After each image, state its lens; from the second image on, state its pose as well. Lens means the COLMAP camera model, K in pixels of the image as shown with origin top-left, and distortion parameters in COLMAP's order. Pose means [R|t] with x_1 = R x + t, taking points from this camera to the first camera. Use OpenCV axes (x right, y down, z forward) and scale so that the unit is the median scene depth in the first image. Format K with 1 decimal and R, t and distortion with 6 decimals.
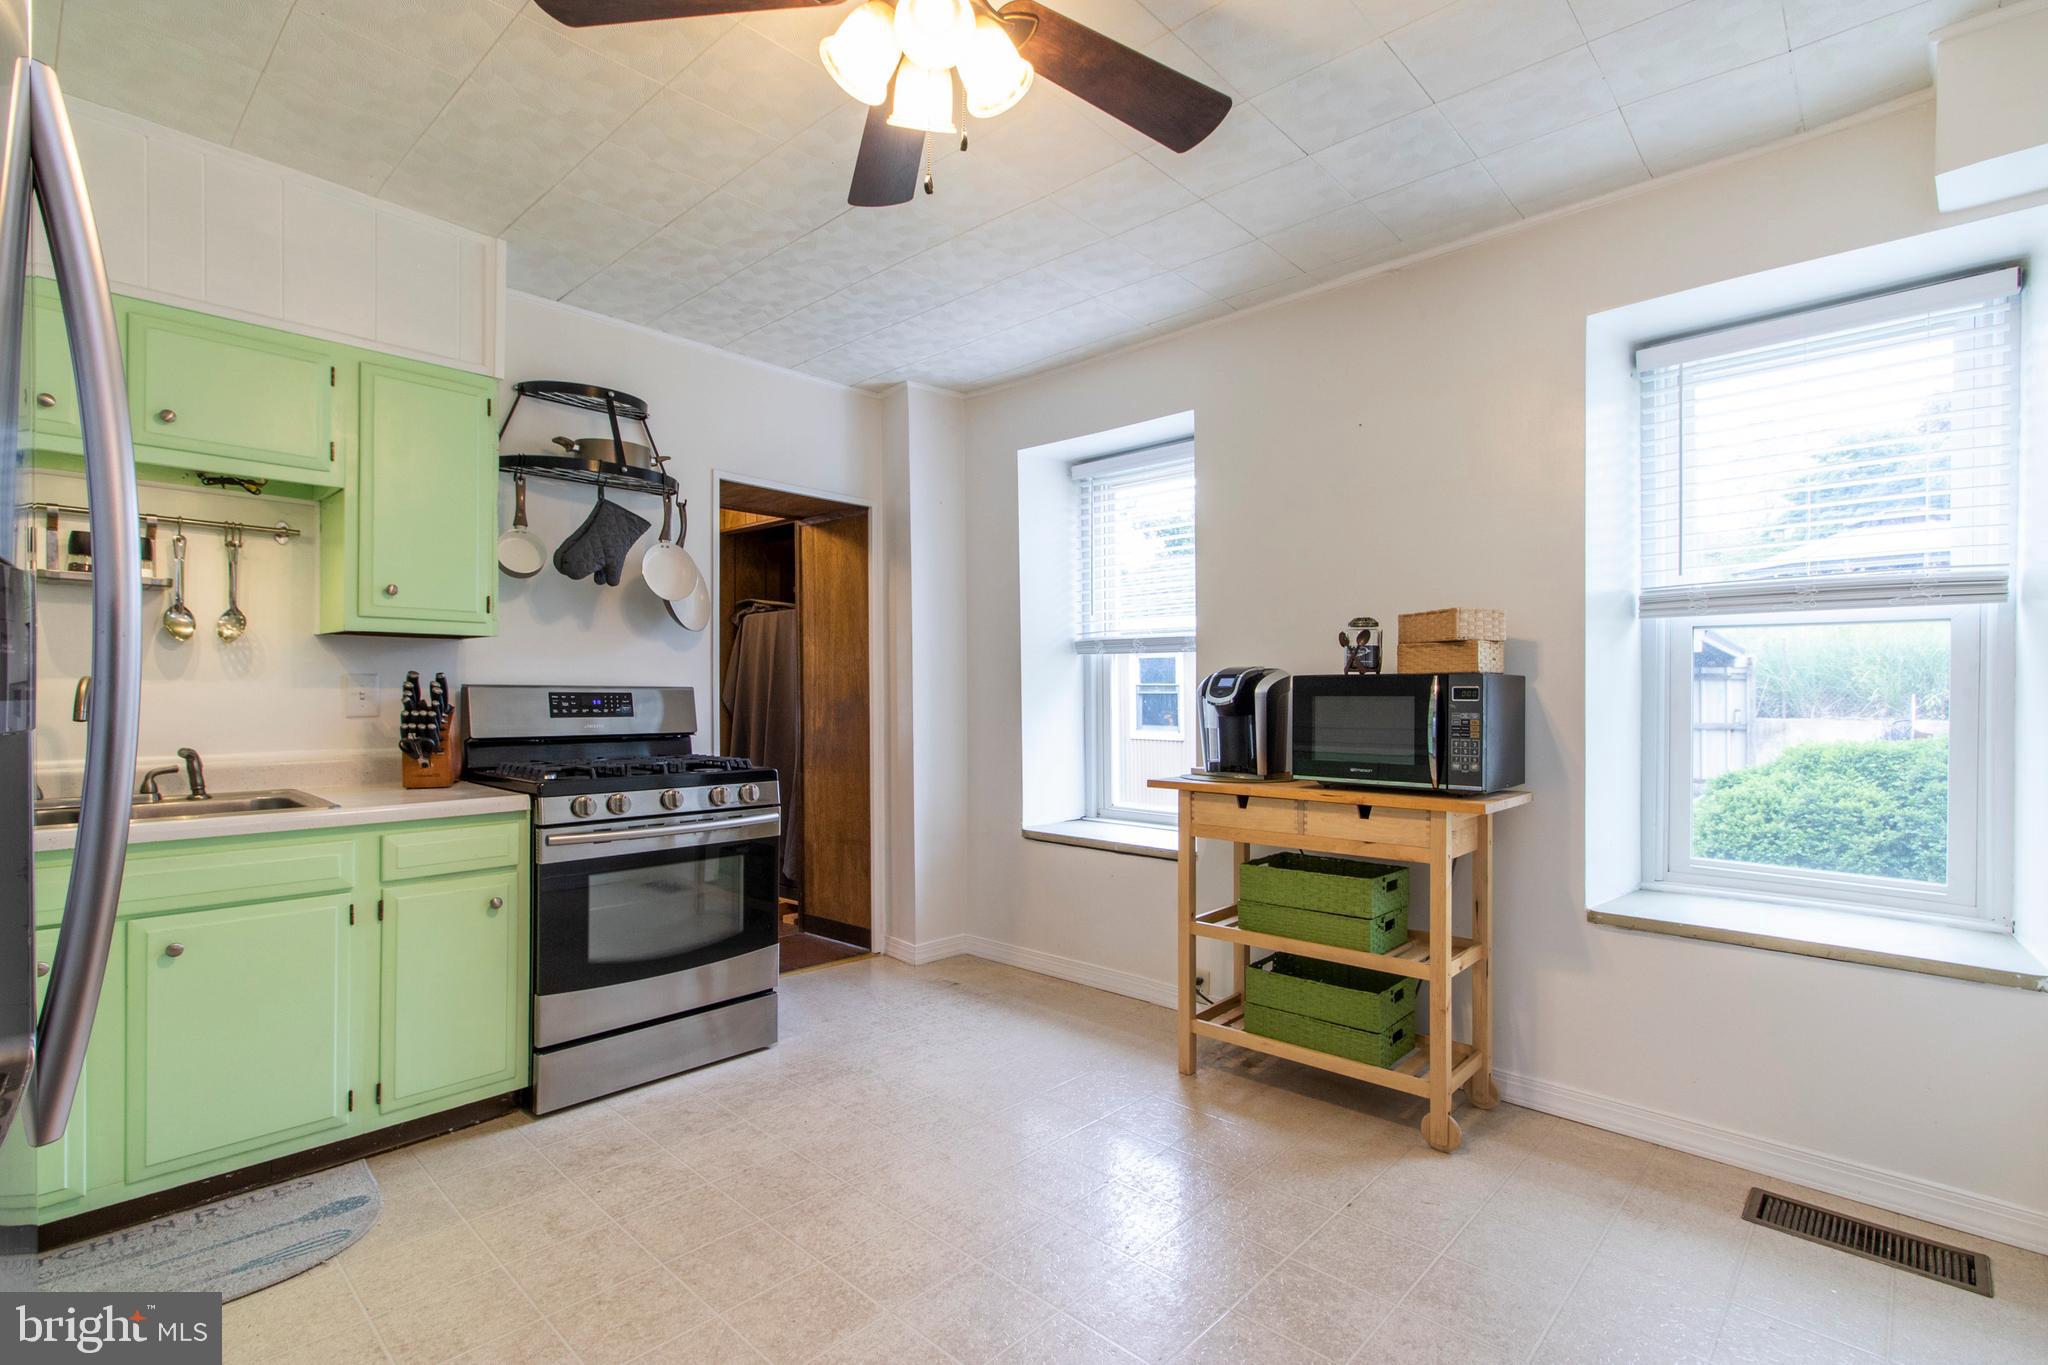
lens RADIAL K [[995.1, 0, 1014.5], [0, 995.1, 693.5], [0, 0, 1]] dist [0.000919, 0.000615]
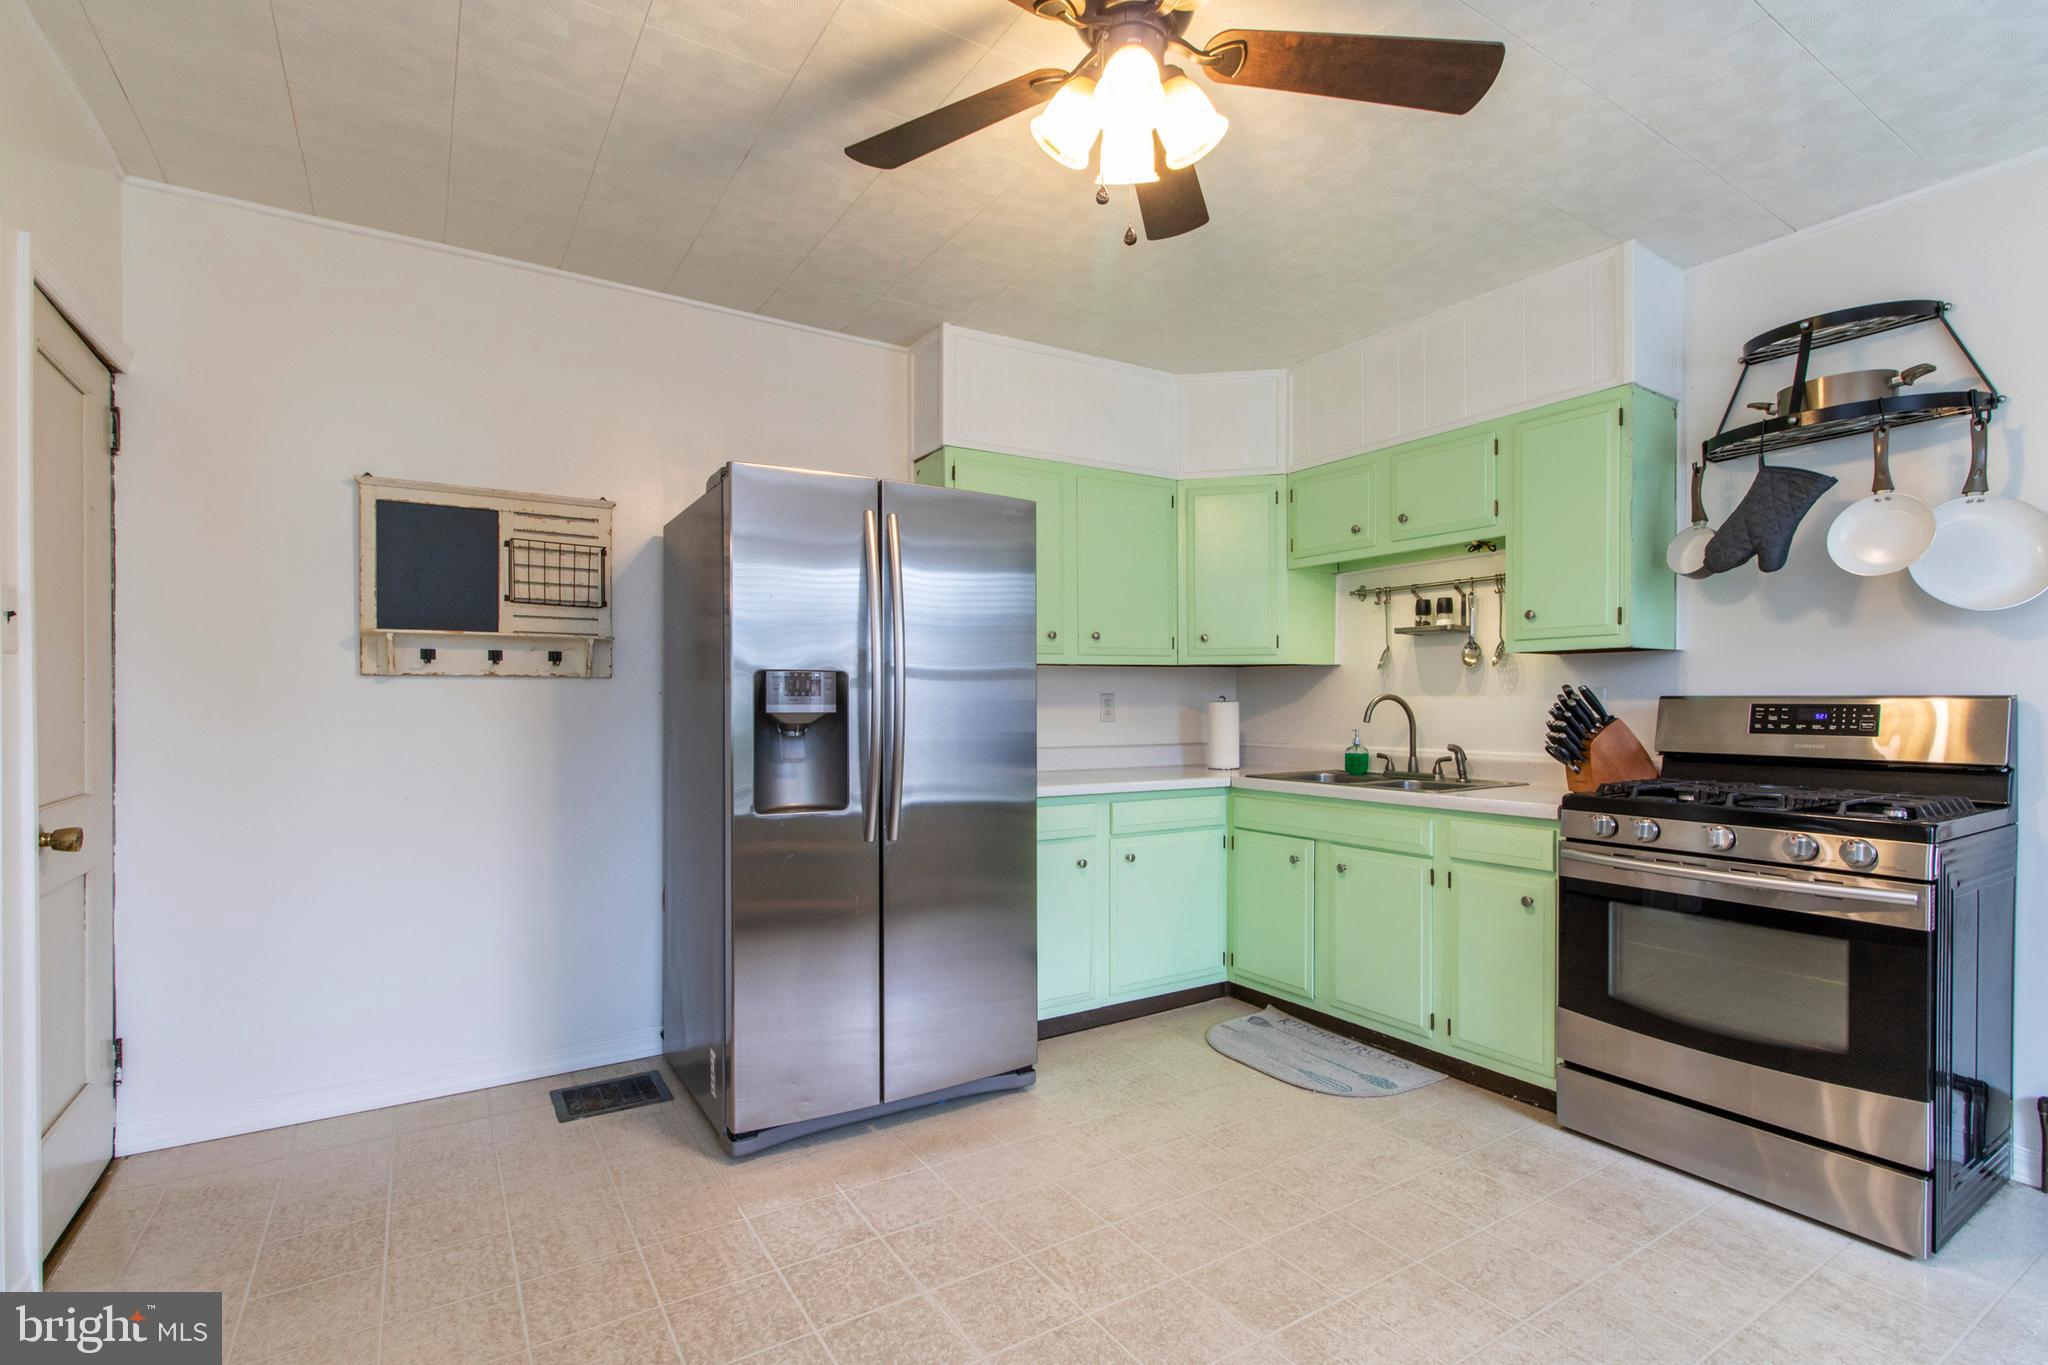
lens RADIAL K [[964.3, 0, 1015.2], [0, 964.3, 710.9], [0, 0, 1]] dist [0.002092, 0.000874]
pose [[-0.276136, 0.002138, -0.961116, 0.589433], [-0.003681, 0.999988, 0.003282, 0.005143], [0.961112, 0.004444, -0.276124, 0.716995]]
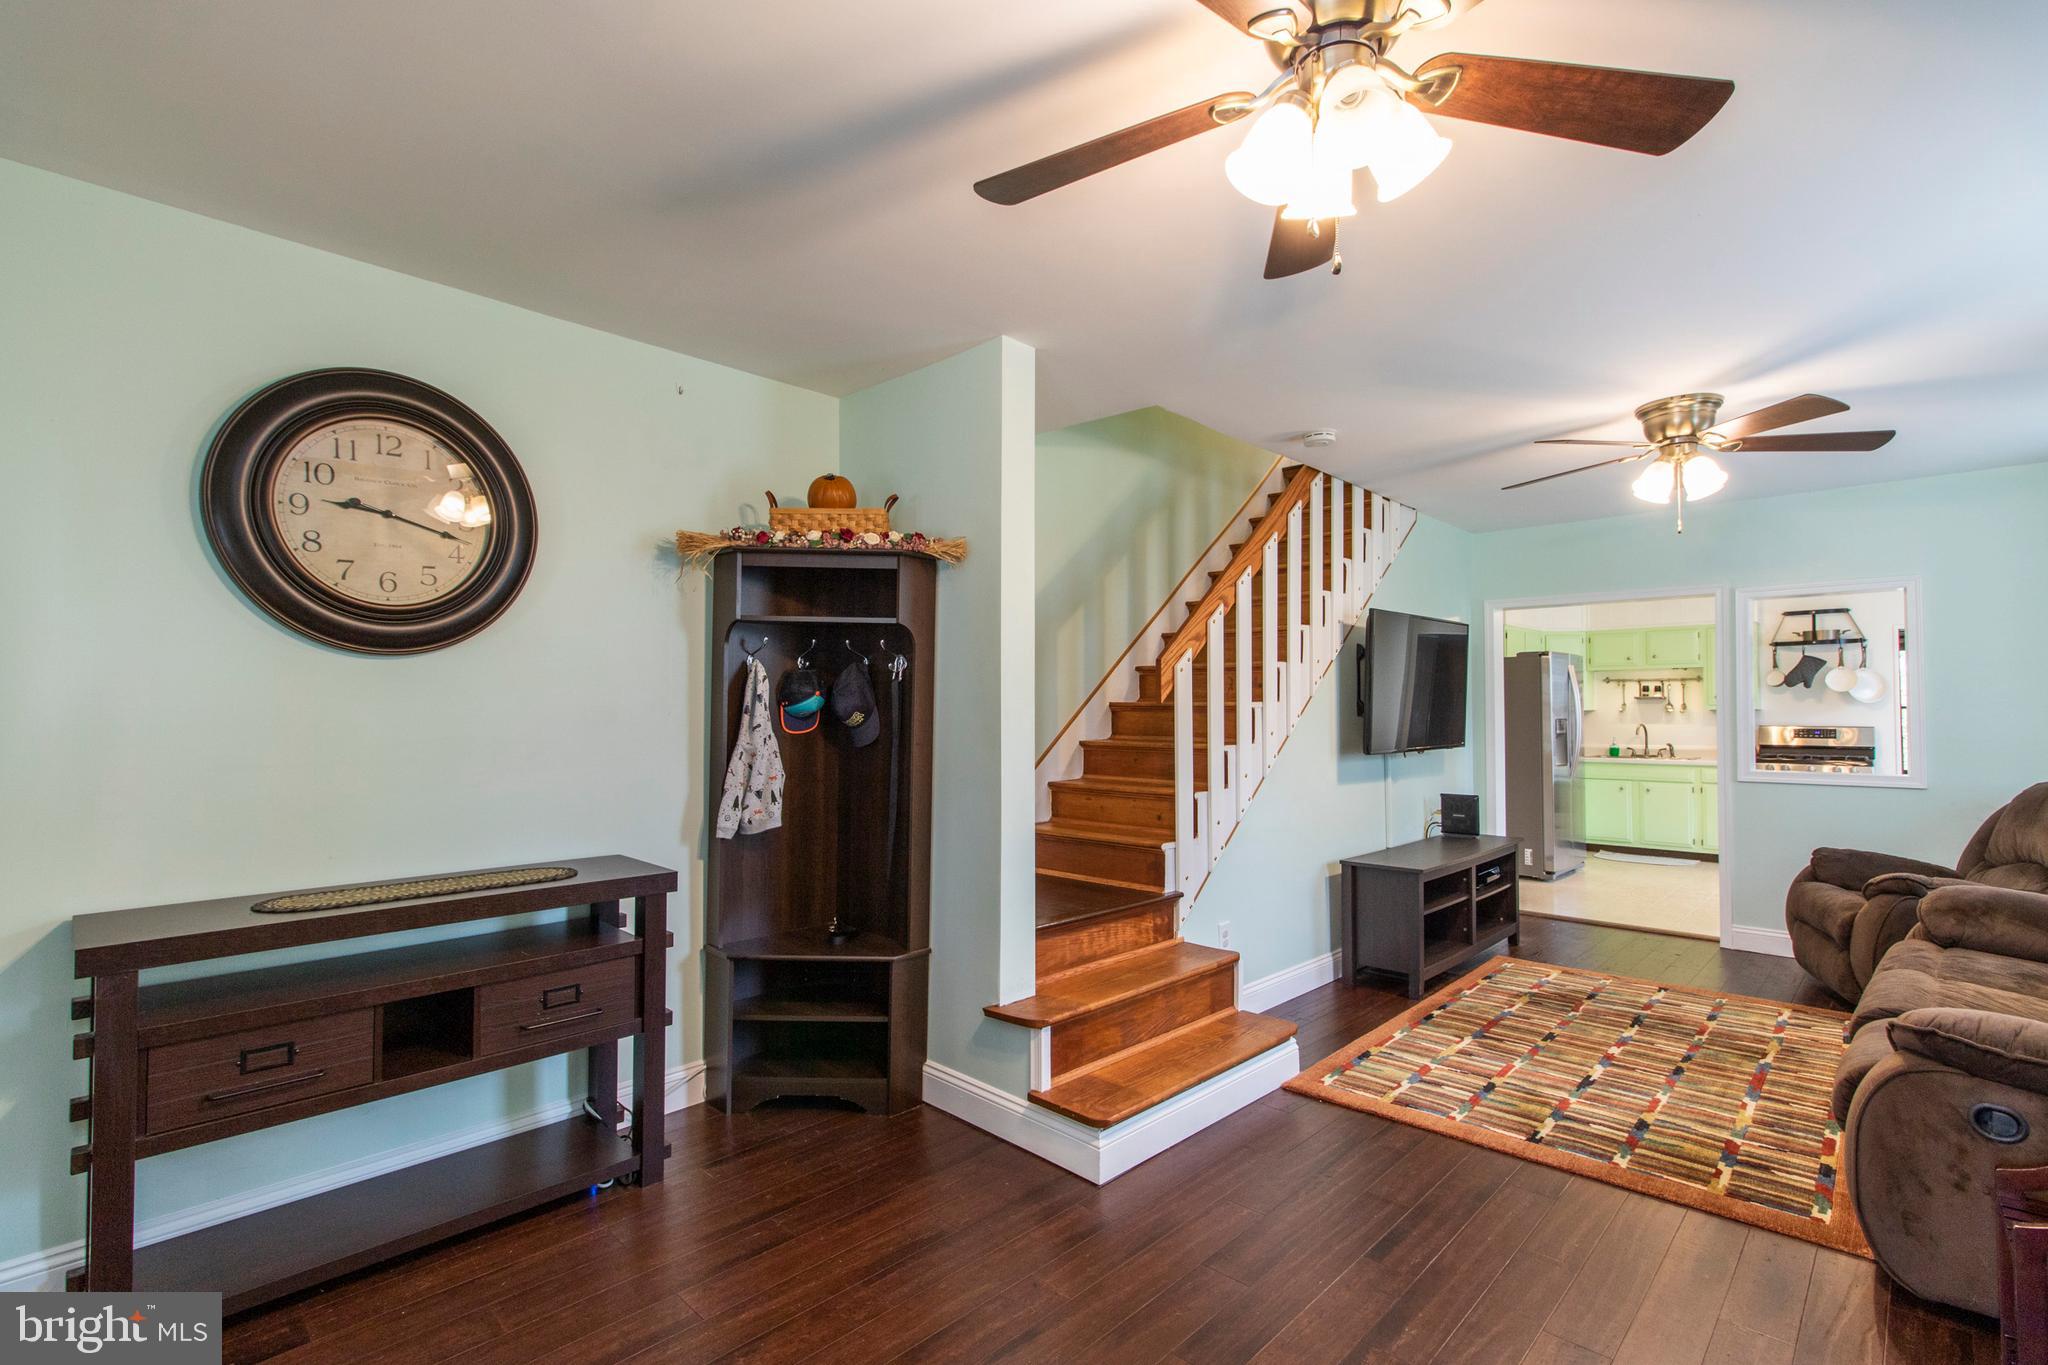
lens RADIAL K [[936.0, 0, 1021.5], [0, 936.0, 692.0], [0, 0, 1]] dist [-0.001048, -0.000190]
pose [[-0.054367, -0.033181, -0.997970, 2.452211], [-0.004241, 0.999446, -0.032999, -0.008610], [0.998512, 0.002438, -0.054478, -1.051085]]
